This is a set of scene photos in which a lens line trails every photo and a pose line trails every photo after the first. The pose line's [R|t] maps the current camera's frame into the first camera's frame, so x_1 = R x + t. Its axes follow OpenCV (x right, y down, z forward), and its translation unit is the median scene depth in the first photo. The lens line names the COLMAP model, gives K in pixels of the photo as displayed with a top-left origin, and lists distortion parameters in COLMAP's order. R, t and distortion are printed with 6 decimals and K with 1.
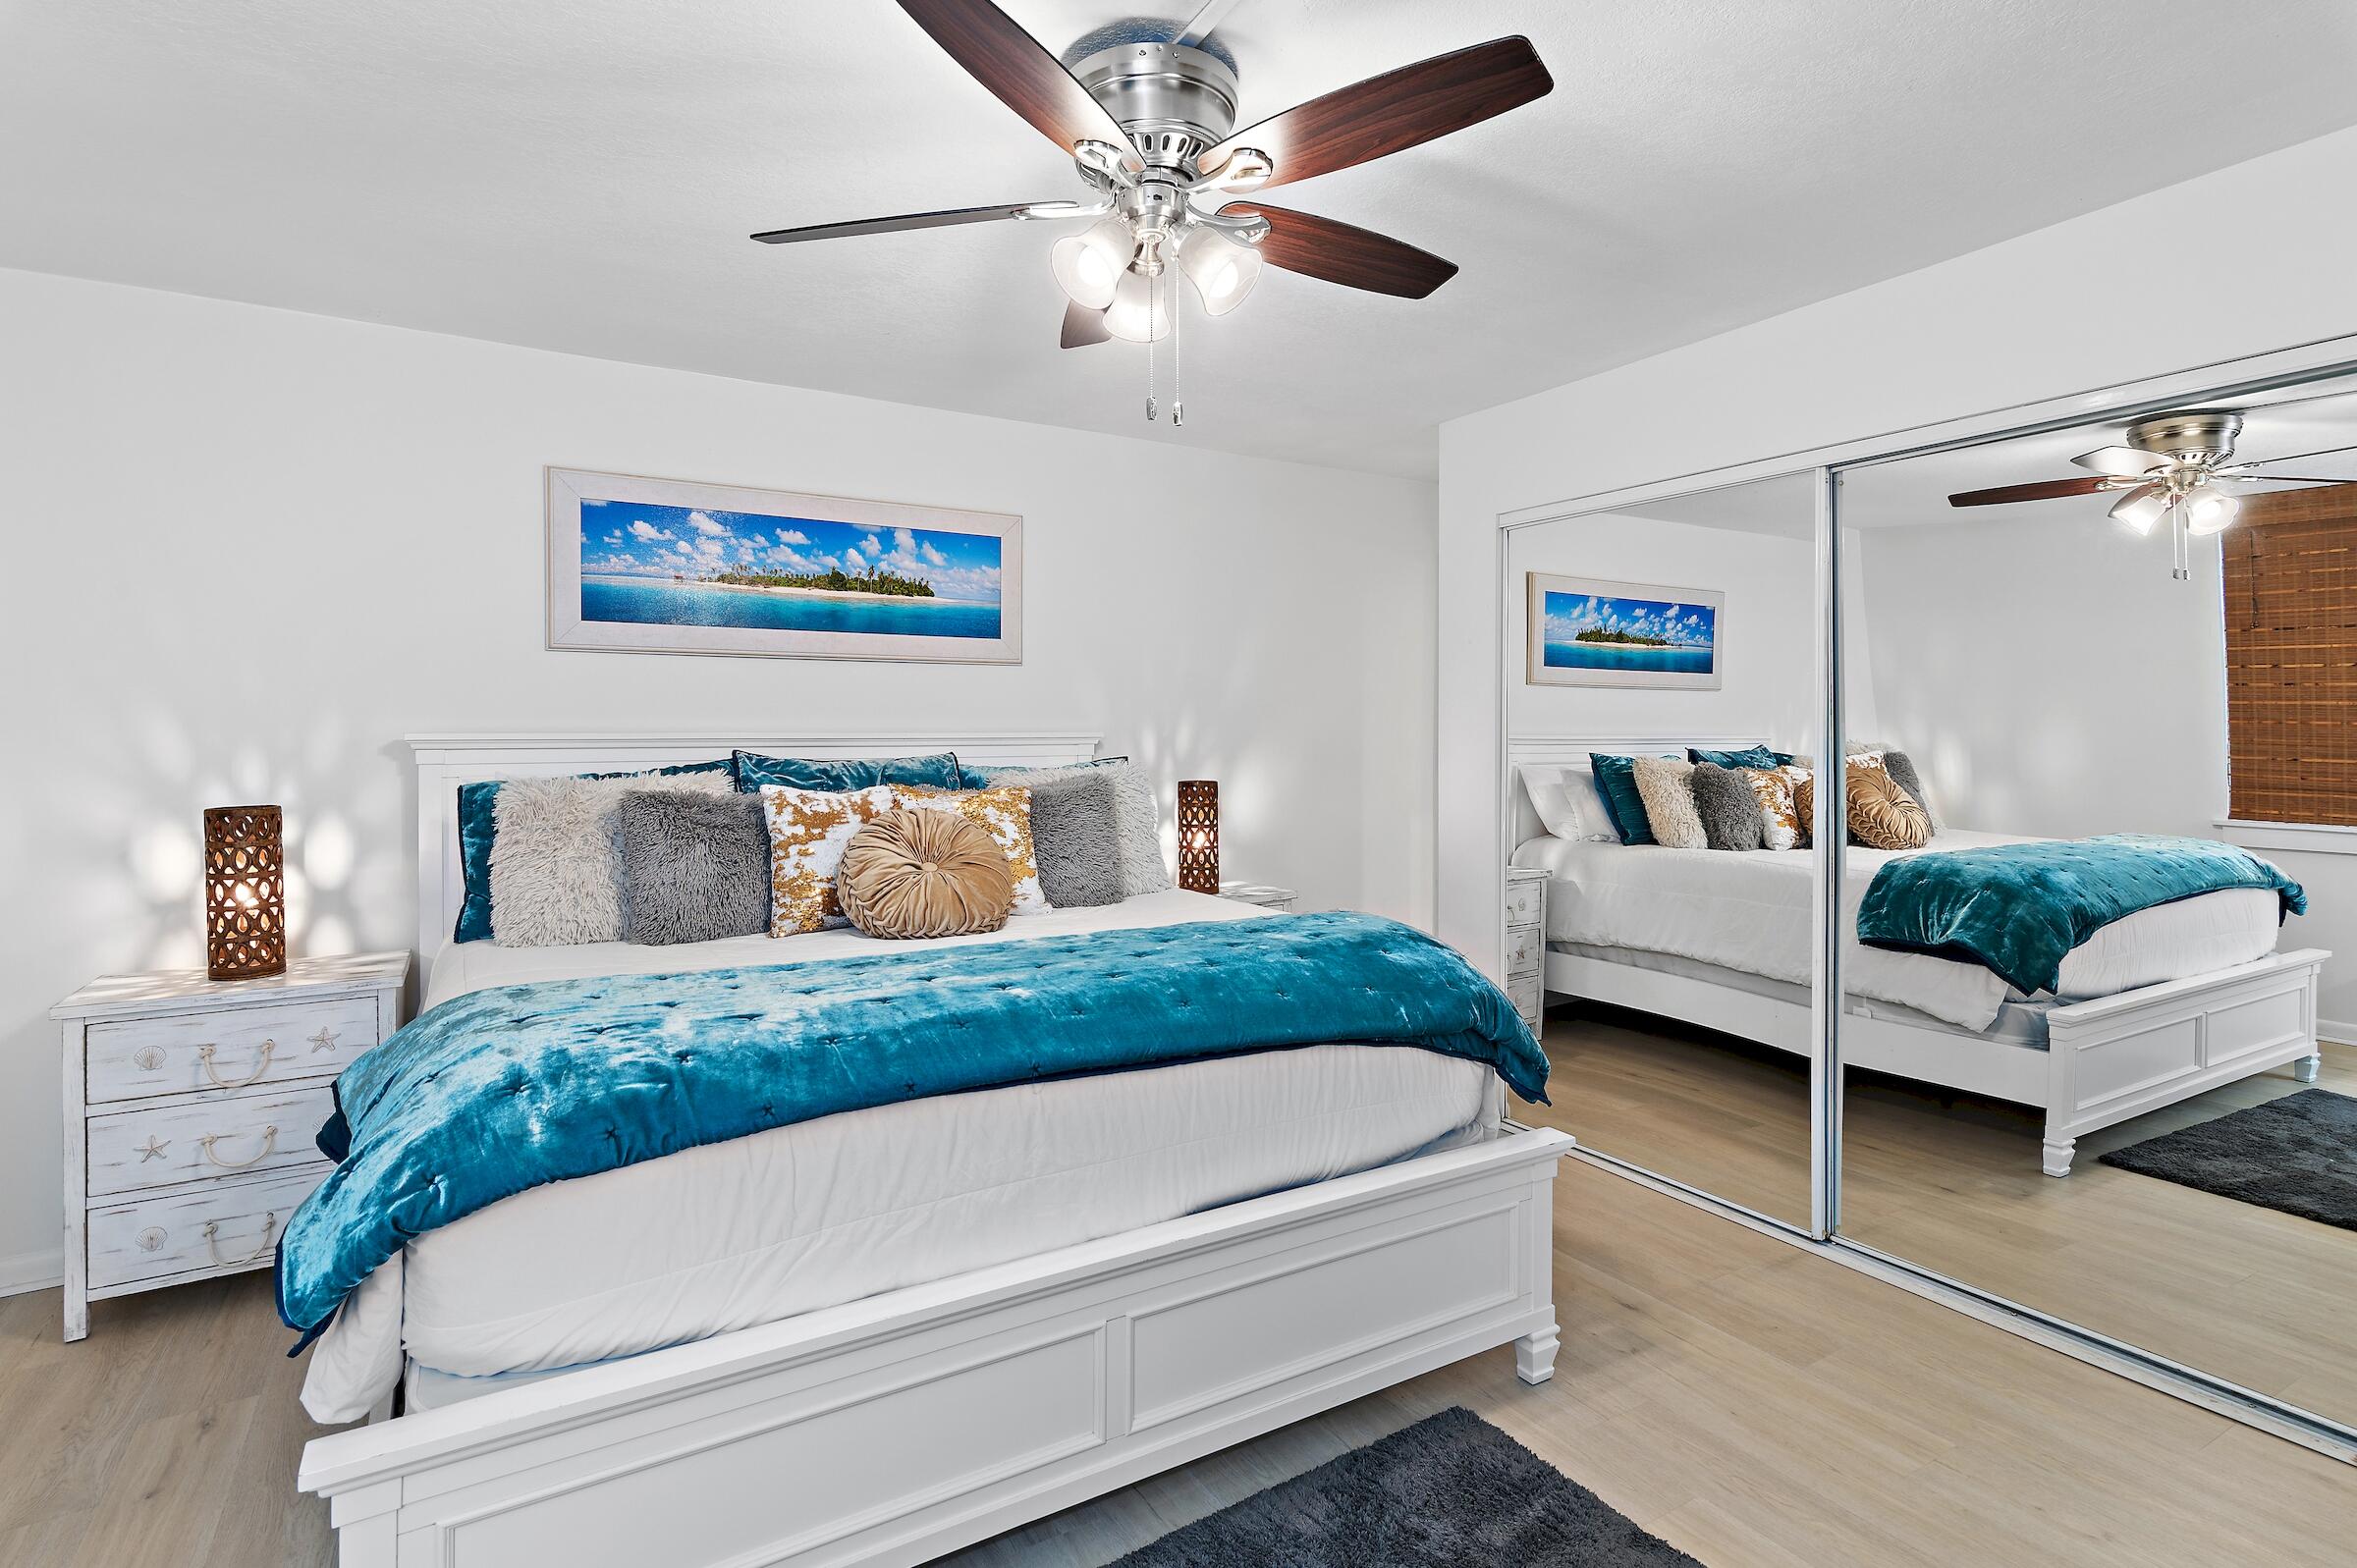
lens RADIAL K [[1144.3, 0, 1161.9], [0, 1144.3, 745.7], [0, 0, 1]] dist [0.019443, -0.000499]
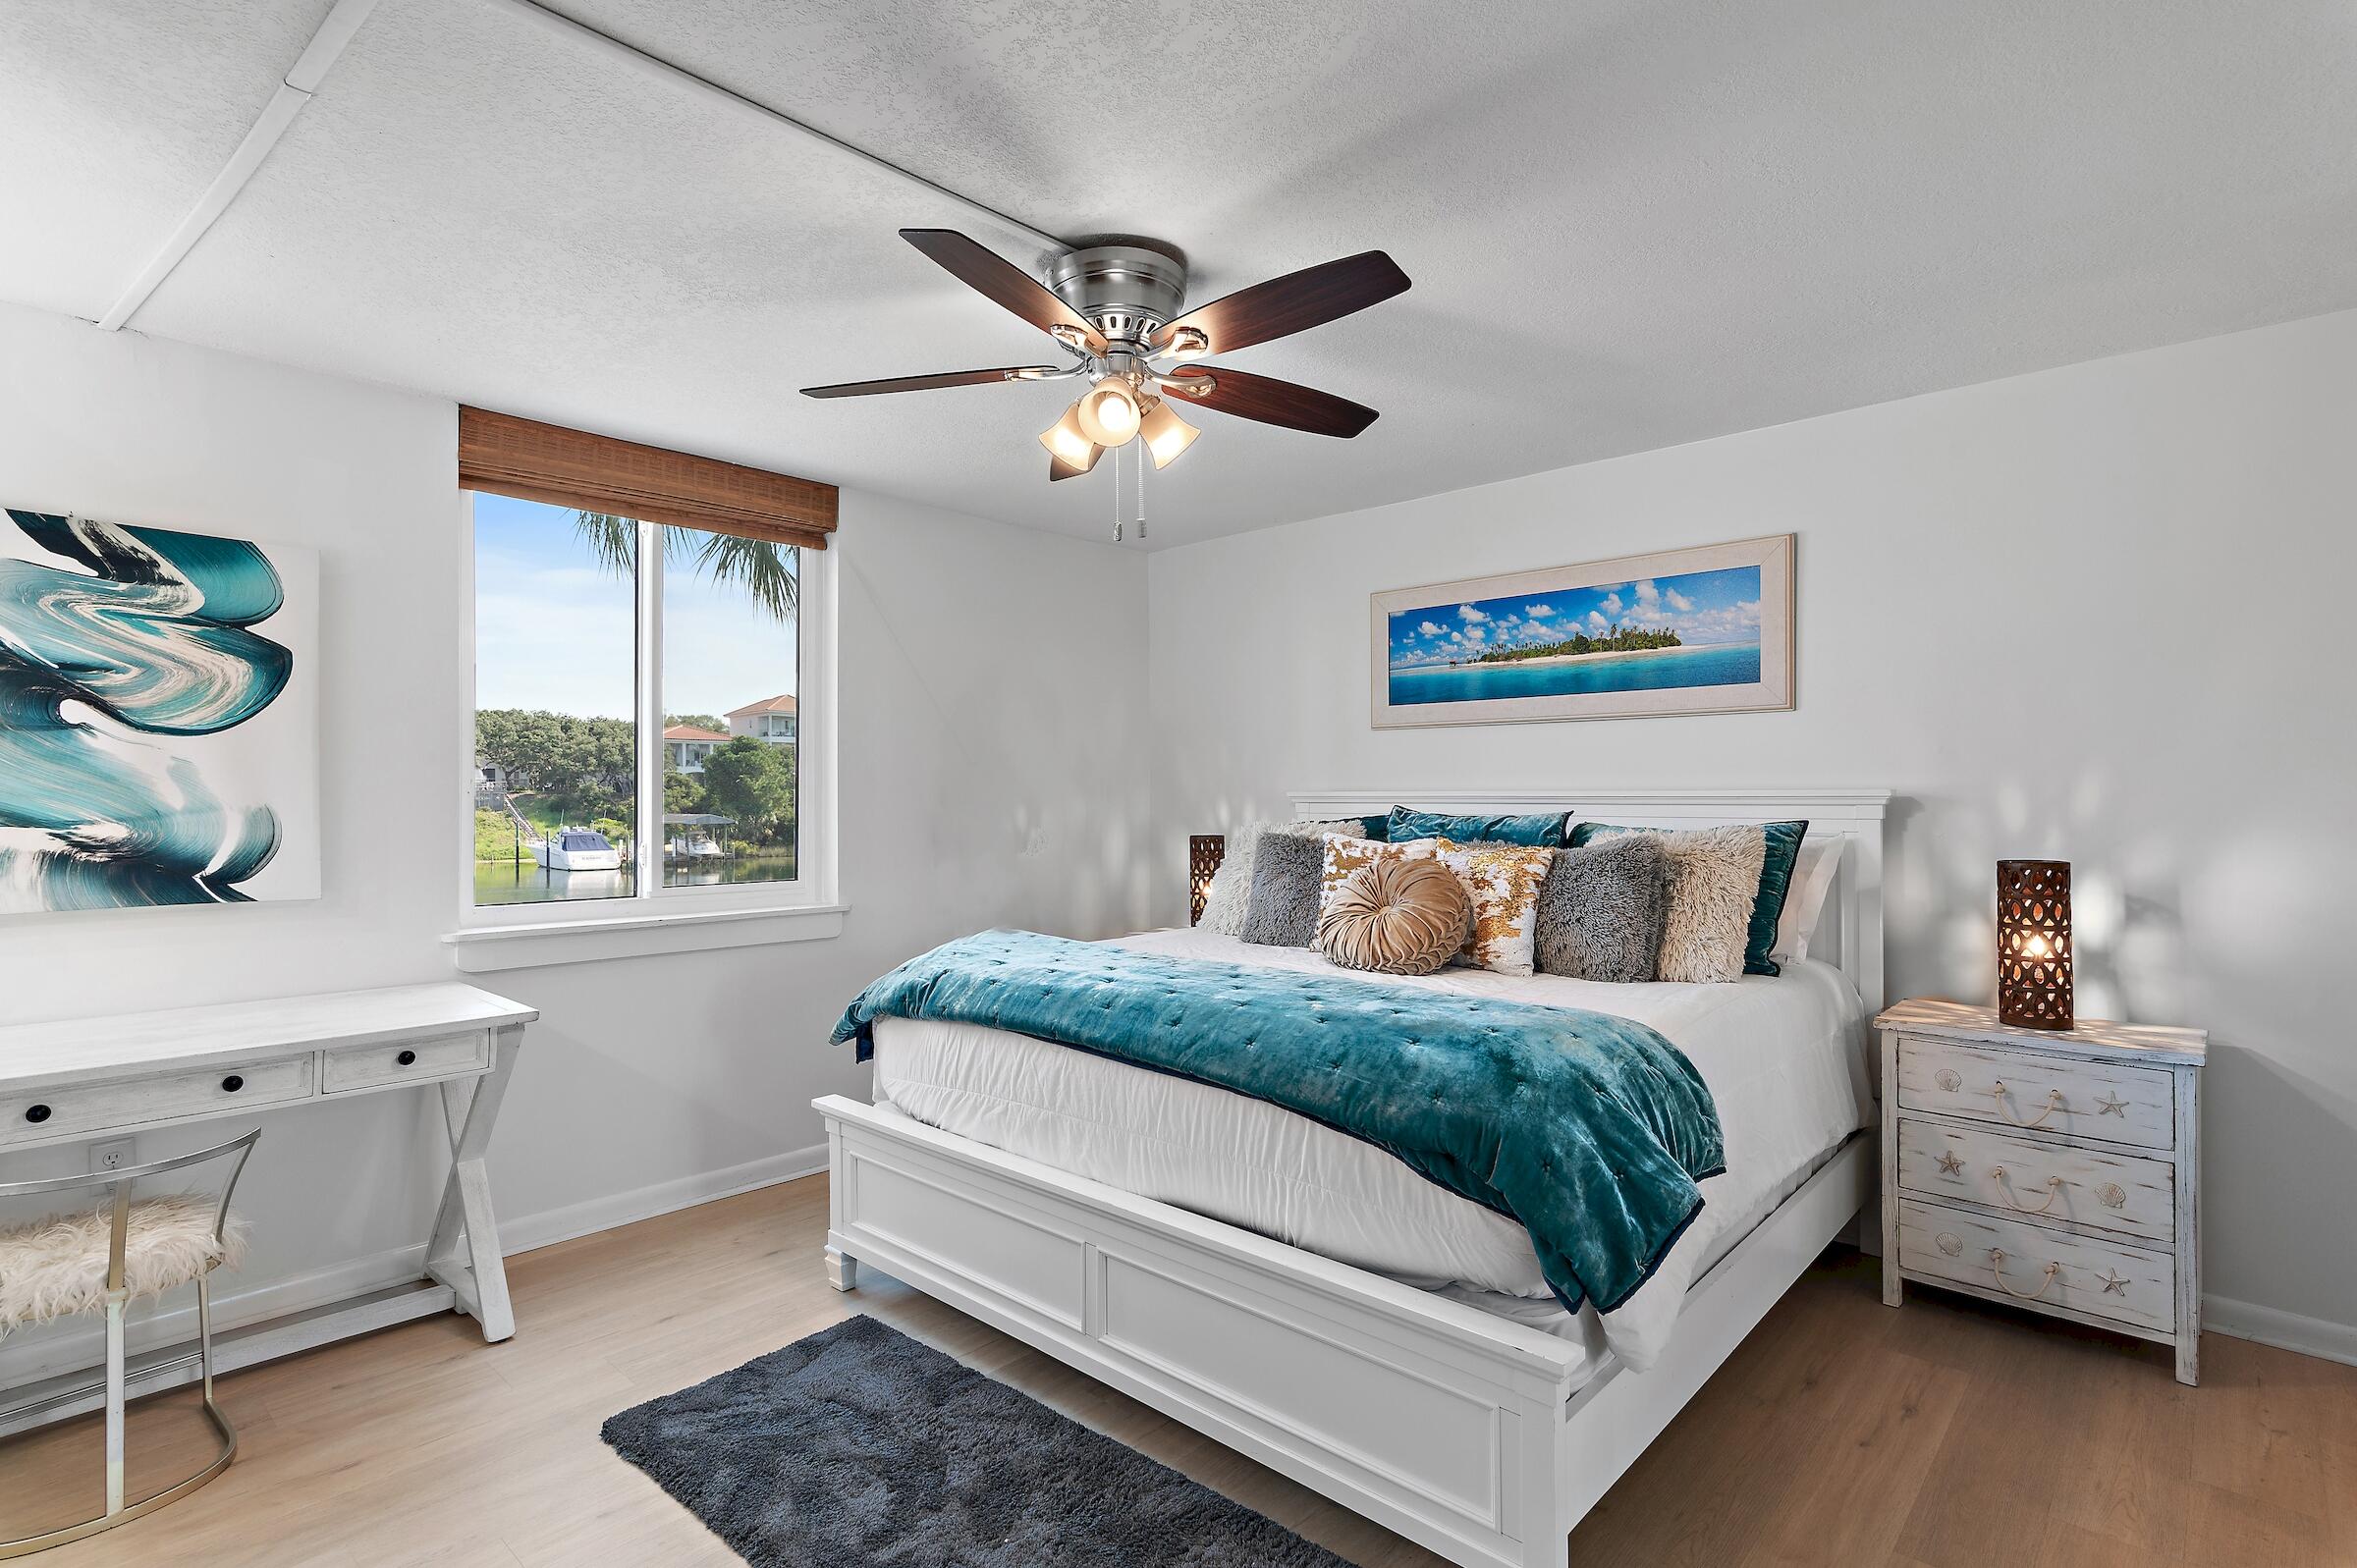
lens RADIAL K [[1144.3, 0, 1199.5], [0, 1144.3, 802.5], [0, 0, 1]] dist [0.019443, -0.000499]
pose [[0.296312, 0.009526, -0.955044, 0.608957], [-0.009147, 0.999933, 0.007135, -0.004963], [0.955047, 0.006621, 0.296380, 0.363106]]
